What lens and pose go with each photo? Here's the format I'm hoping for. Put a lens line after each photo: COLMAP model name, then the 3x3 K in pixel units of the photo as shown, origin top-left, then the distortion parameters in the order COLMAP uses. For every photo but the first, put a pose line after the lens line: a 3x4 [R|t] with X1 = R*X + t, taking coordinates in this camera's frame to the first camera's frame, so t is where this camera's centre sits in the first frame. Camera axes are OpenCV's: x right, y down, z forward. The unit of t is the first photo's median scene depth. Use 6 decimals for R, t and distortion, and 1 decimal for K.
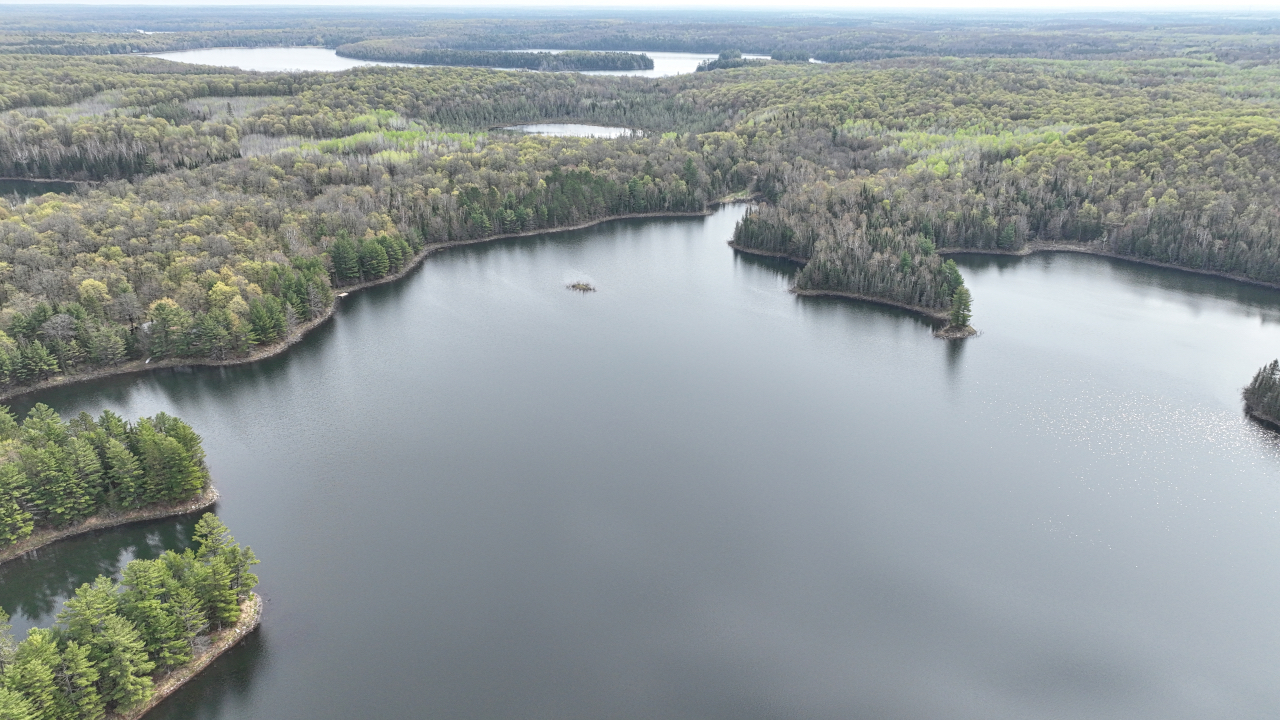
lens RADIAL K [[927.8, 0, 640.0], [0, 927.8, 360.0], [0, 0, 1]] dist [-0.002503, 0.015290]
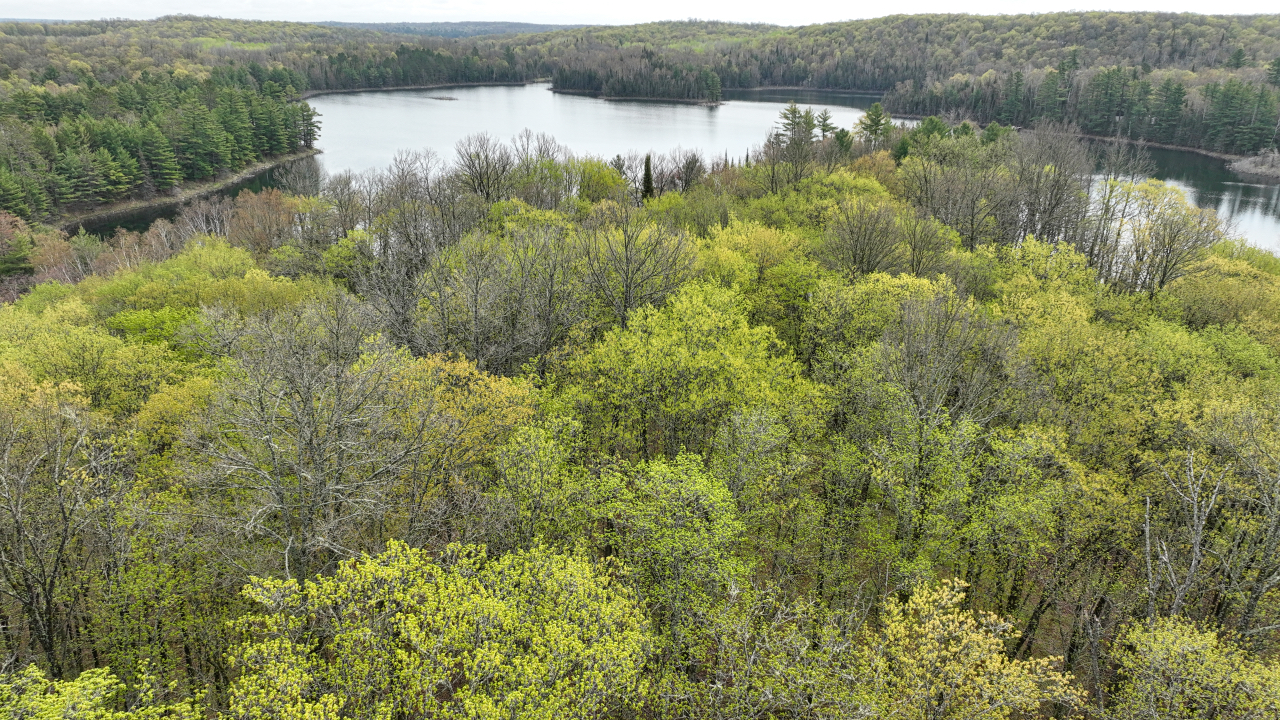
lens RADIAL K [[927.8, 0, 640.0], [0, 927.8, 360.0], [0, 0, 1]] dist [-0.002503, 0.015290]
pose [[0.972066, -0.067911, 0.224669, -0.105451], [0.073493, 0.997158, -0.016567, 0.302770], [-0.222905, 0.032616, 0.974294, -0.321621]]
